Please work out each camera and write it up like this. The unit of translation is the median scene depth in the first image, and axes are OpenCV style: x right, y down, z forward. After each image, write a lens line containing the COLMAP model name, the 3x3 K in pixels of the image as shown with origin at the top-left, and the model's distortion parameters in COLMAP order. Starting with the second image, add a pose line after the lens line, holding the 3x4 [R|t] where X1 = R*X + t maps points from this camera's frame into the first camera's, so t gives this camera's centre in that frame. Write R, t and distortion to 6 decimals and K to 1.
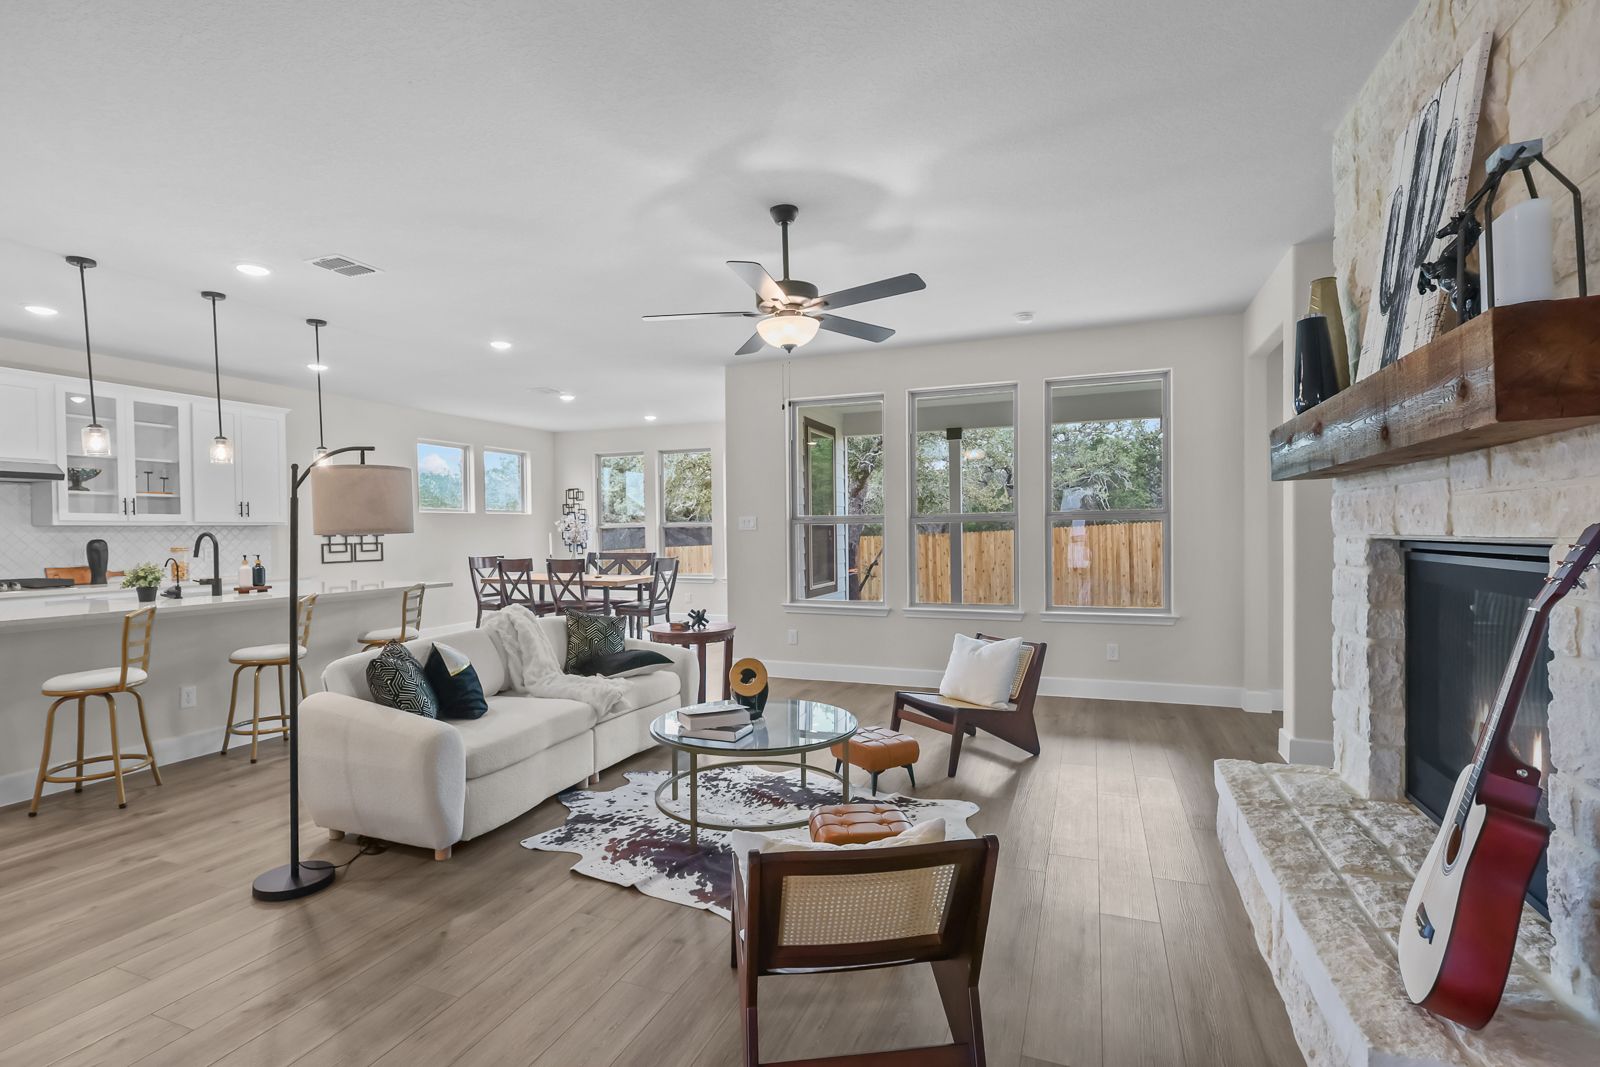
lens RADIAL K [[750.0, 0, 791.5], [0, 750.0, 543.4], [0, 0, 1]] dist [-0.002460, 0.000045]
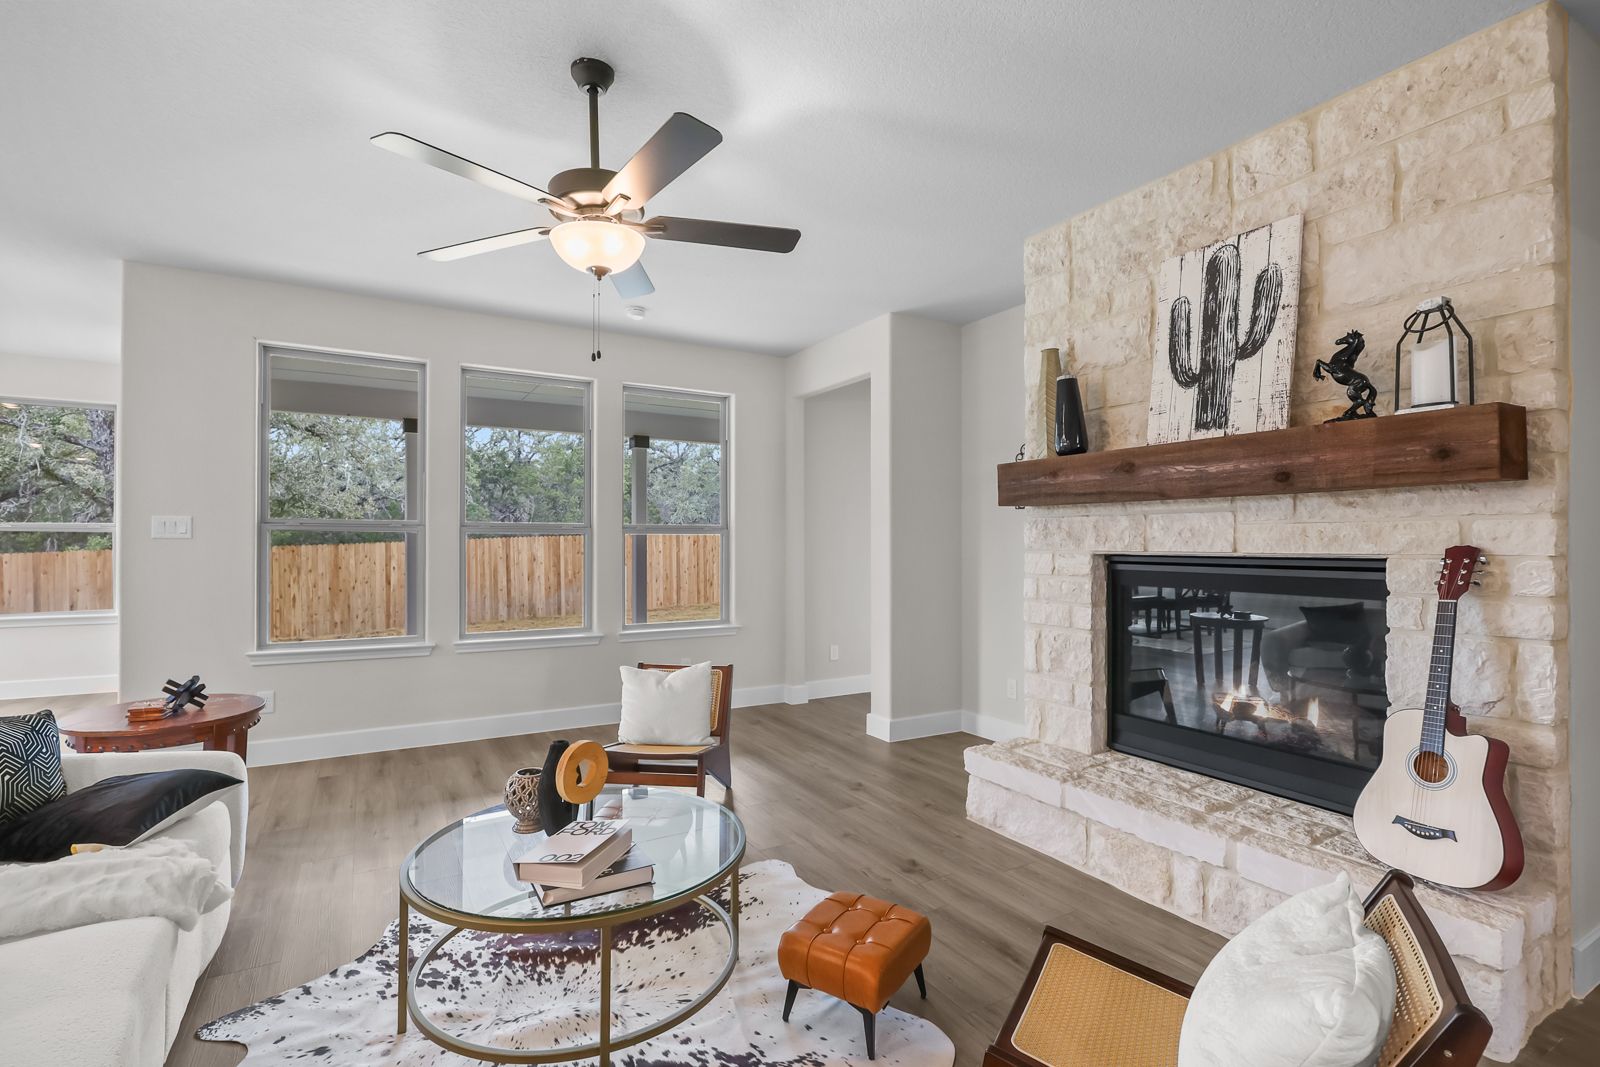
lens RADIAL K [[734.3, 0, 793.2], [0, 734.3, 536.8], [0, 0, 1]] dist [-0.002746, 0.000128]
pose [[0.619548, 0.020089, 0.784701, -0.269818], [0.001855, 0.999632, -0.027056, -0.001379], [-0.784956, 0.018218, 0.619283, 0.294903]]
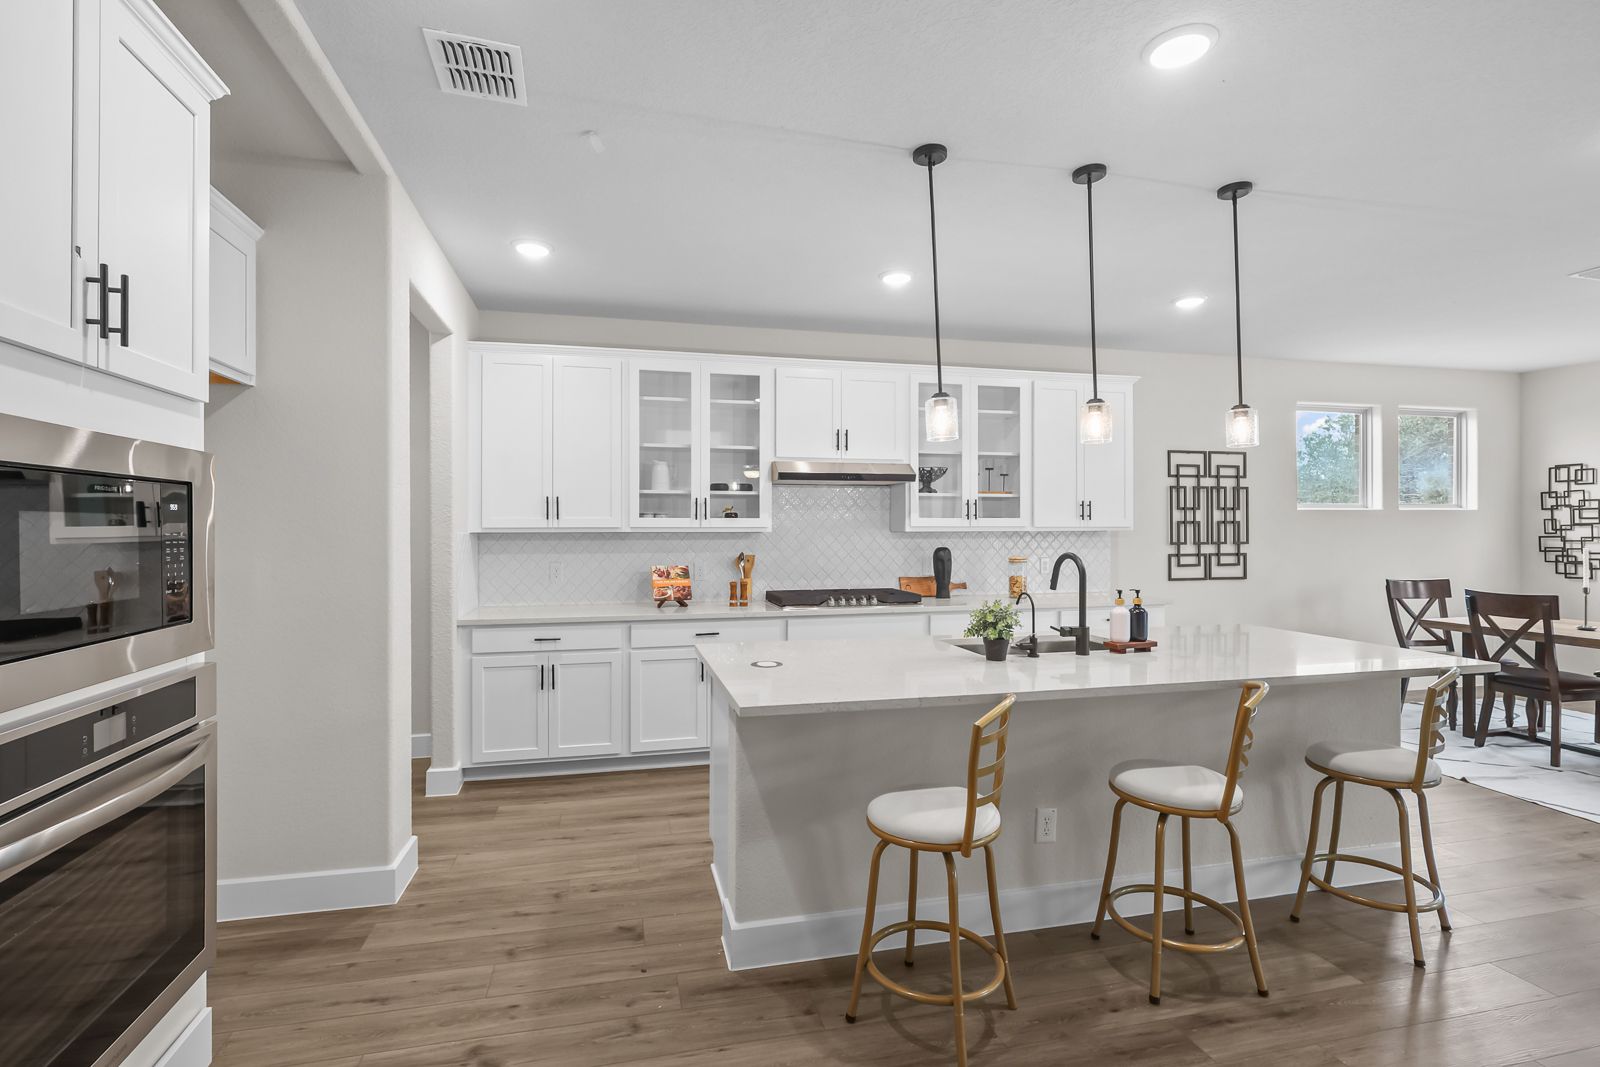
lens RADIAL K [[746.1, 0, 783.2], [0, 746.1, 532.1], [0, 0, 1]] dist [0.000719, 0.000211]
pose [[0.571903, 0.015400, -0.820177, -0.348268], [-0.018706, 0.999809, 0.005729, -0.027426], [0.820108, 0.012065, 0.572082, 0.380223]]
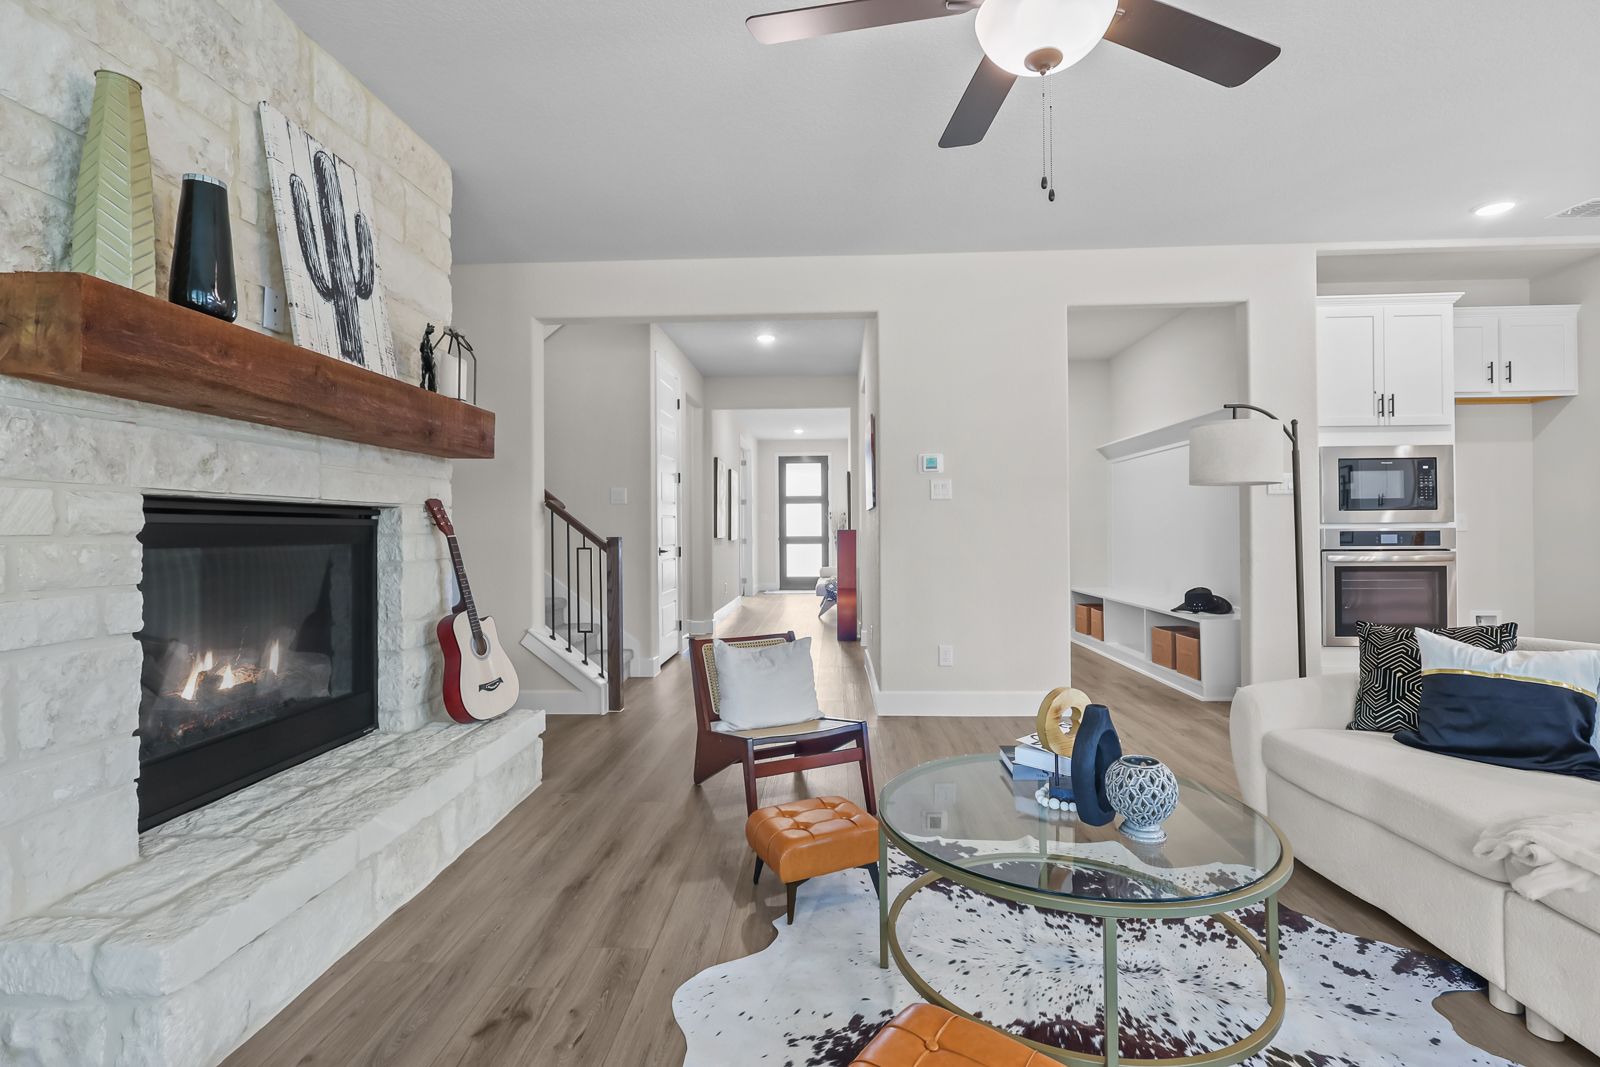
lens RADIAL K [[738.5, 0, 797.9], [0, 738.5, 524.8], [0, 0, 1]] dist [-0.000675, -0.000074]
pose [[-0.946527, 0.018898, -0.322072, 0.191523], [0.016458, 0.999812, 0.010297, 0.012890], [0.322206, 0.004445, -0.946659, 0.904246]]
